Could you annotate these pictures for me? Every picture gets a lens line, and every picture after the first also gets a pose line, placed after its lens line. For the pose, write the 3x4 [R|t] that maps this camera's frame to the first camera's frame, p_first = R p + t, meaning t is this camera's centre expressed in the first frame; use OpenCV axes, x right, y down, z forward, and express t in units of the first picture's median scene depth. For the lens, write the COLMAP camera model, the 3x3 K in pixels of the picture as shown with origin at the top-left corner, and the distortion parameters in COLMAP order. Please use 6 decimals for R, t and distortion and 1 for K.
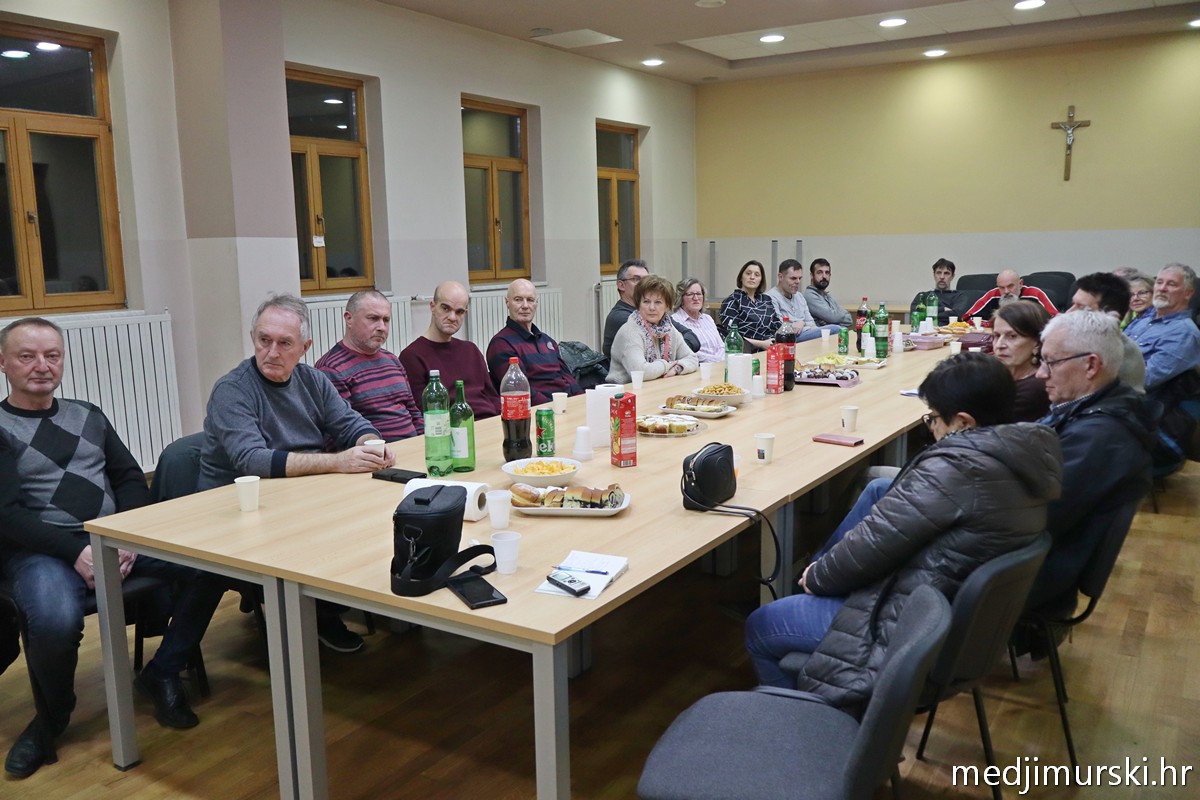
lens RADIAL K [[980.1, 0, 600.0], [0, 980.1, 400.0], [0, 0, 1]] dist [0.004765, -0.002827]
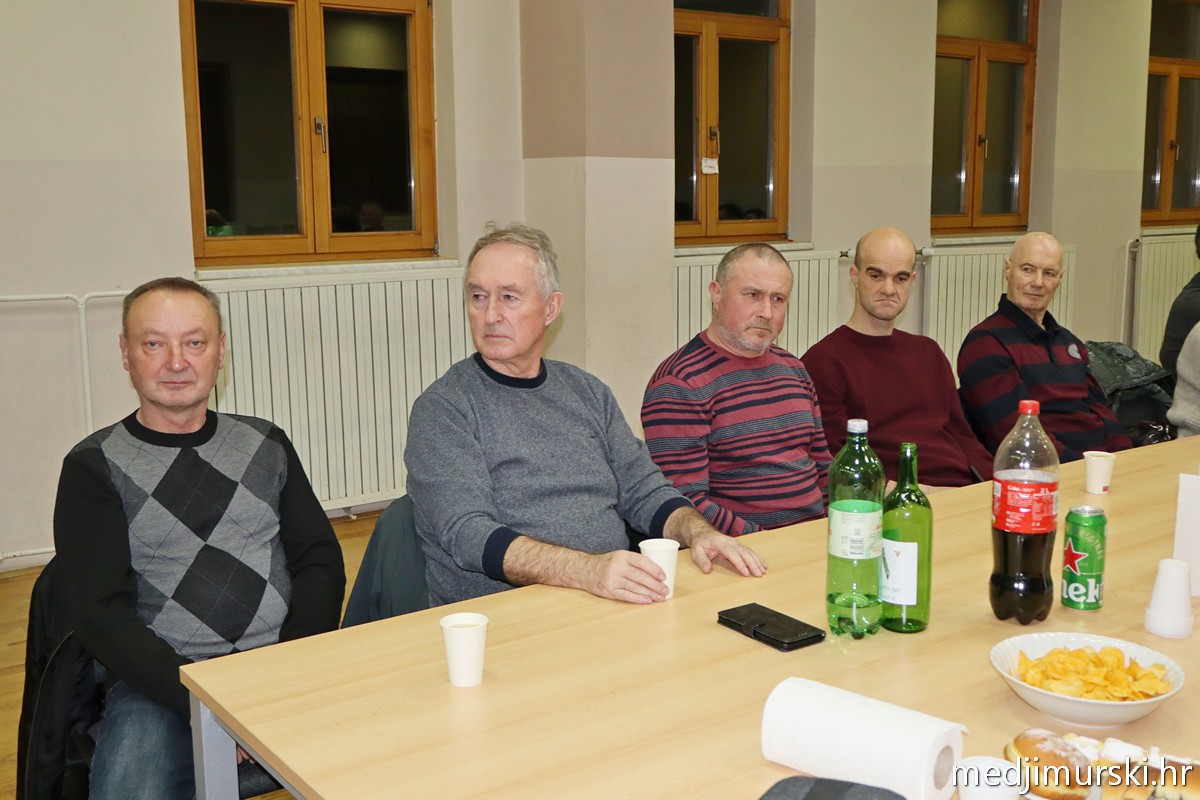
lens RADIAL K [[1290.4, 0, 600.0], [0, 1290.4, 400.0], [0, 0, 1]] dist [-0.010068, -0.015625]
pose [[0.929230, 0.074931, -0.361824, -0.036888], [-0.070418, 0.997187, 0.025662, -0.029532], [0.362729, 0.001633, 0.931893, 0.232442]]
